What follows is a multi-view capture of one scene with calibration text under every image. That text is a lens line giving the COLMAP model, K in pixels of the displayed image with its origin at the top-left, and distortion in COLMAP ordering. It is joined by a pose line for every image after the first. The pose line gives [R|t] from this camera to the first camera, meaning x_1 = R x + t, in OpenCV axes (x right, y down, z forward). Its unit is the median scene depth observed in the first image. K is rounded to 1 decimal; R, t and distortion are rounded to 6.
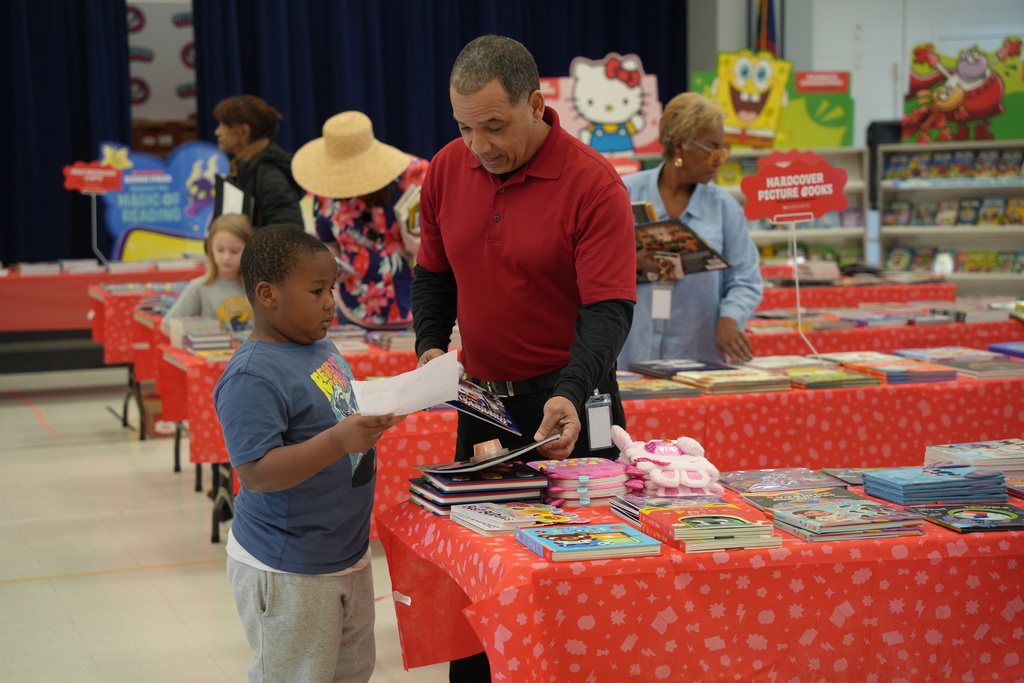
lens RADIAL K [[2234.6, 0, 510.1], [0, 2234.6, 337.6], [0, 0, 1]] dist [0.638091, 0.000000]
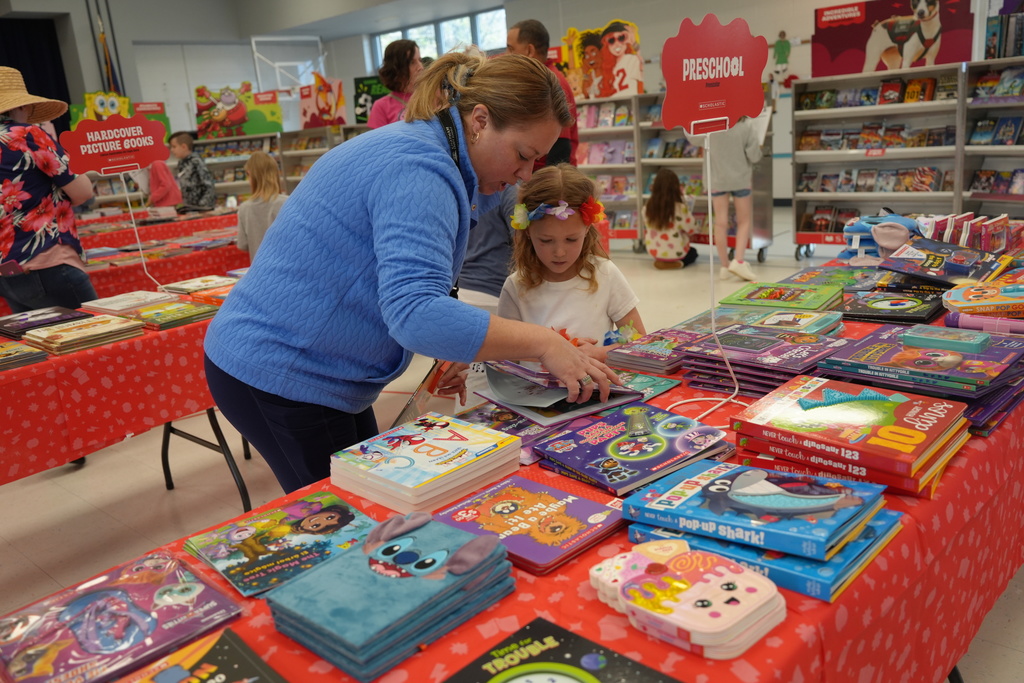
lens RADIAL K [[856.3, 0, 507.8], [0, 856.3, 340.8], [0, 0, 1]] dist [-0.029174, 0.012298]
pose [[0.868533, -0.174890, 0.463751, 0.052039], [0.110958, 0.980537, 0.161973, -0.011153], [-0.483052, -0.089222, 0.871034, 0.343529]]
